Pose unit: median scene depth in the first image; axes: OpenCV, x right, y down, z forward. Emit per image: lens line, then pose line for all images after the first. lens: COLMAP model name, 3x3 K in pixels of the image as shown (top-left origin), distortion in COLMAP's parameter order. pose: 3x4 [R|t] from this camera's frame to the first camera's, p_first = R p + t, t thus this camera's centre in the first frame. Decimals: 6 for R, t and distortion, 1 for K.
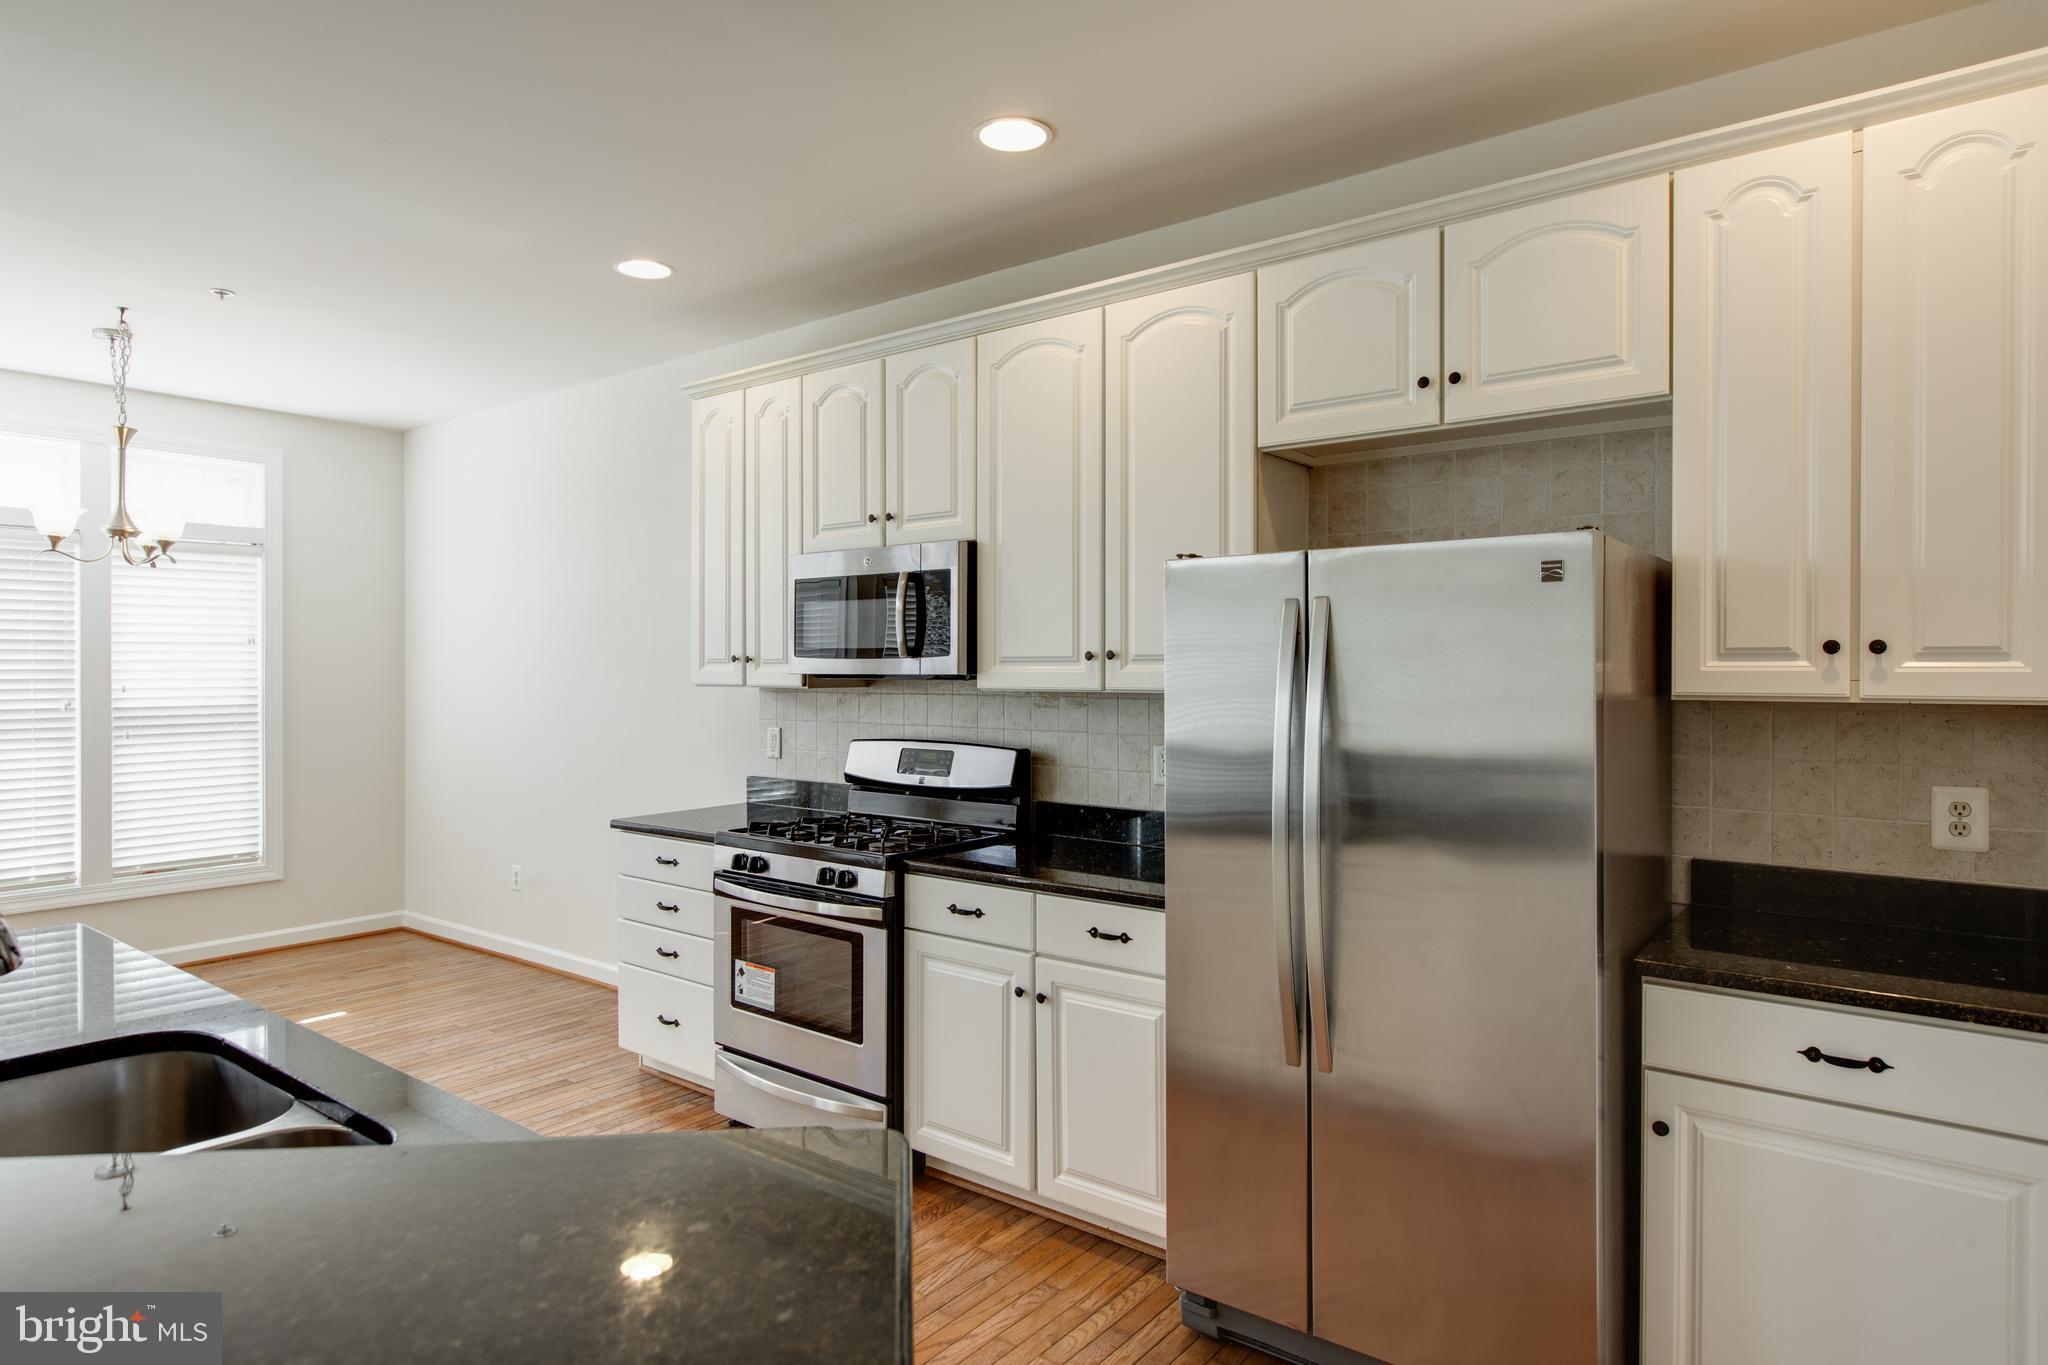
lens RADIAL K [[1175.4, 0, 987.6], [0, 1175.4, 680.3], [0, 0, 1]] dist [-0.010676, 0.000414]
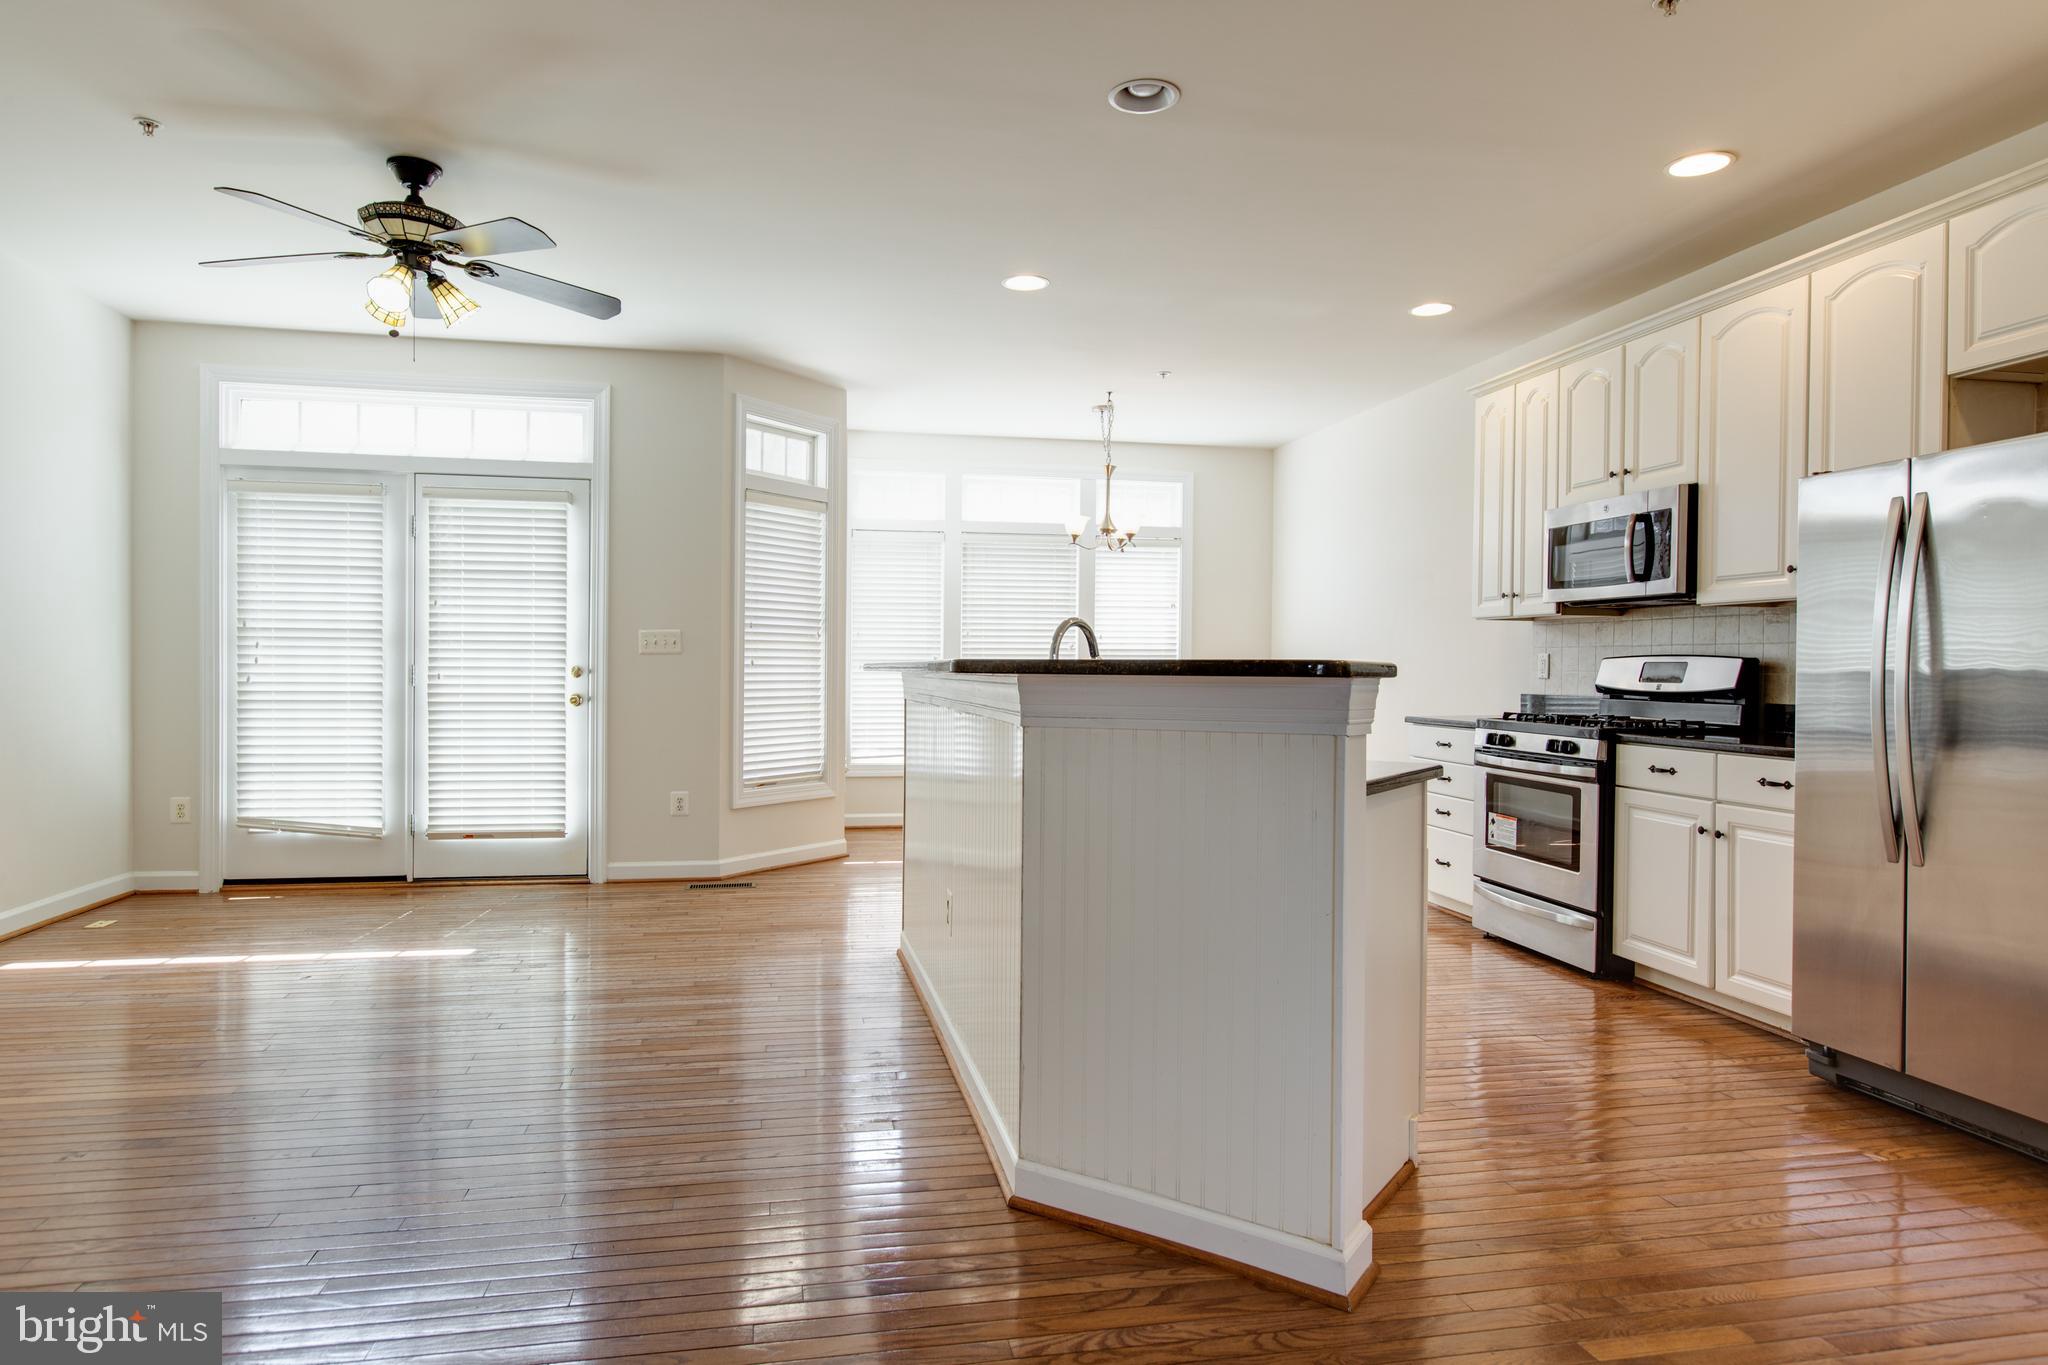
lens RADIAL K [[1154.8, 0, 1014.7], [0, 1154.8, 681.6], [0, 0, 1]] dist [0.008112, -0.000899]
pose [[0.774233, 0.015692, -0.632706, 0.202158], [-0.014956, 0.999867, 0.006495, 0.088623], [0.632724, 0.004434, 0.774365, -0.374009]]
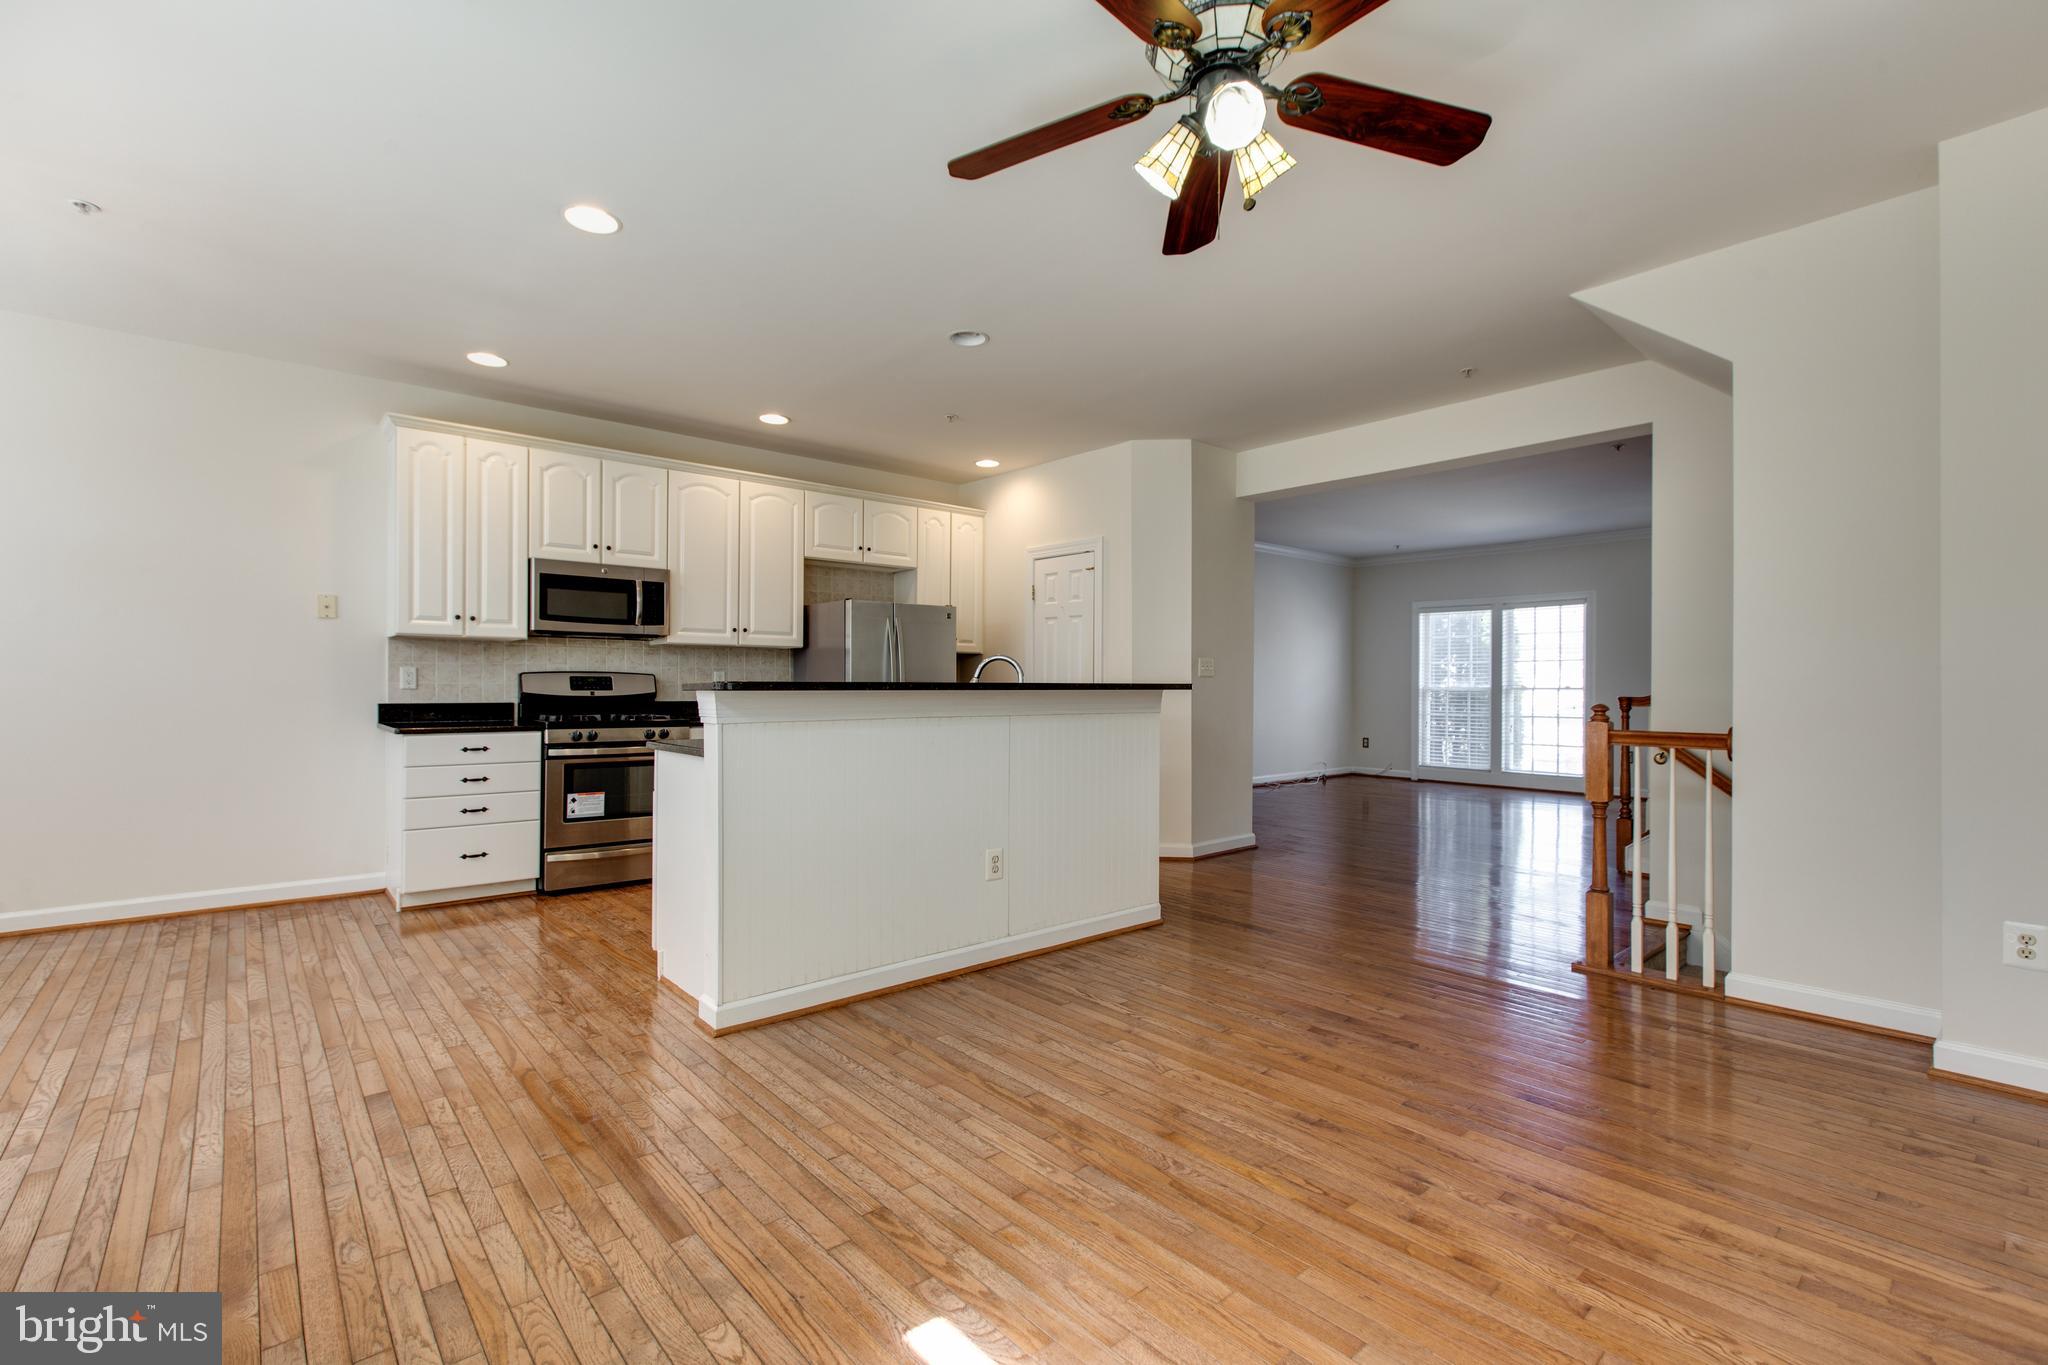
lens RADIAL K [[912.4, 0, 1009.9], [0, 912.4, 682.7], [0, 0, 1]] dist [0.001744, 0.000040]
pose [[0.188511, 0.003236, 0.982066, -1.423842], [0.003307, 0.999987, -0.003929, 0.083387], [-0.982065, 0.003988, 0.188498, 0.116438]]
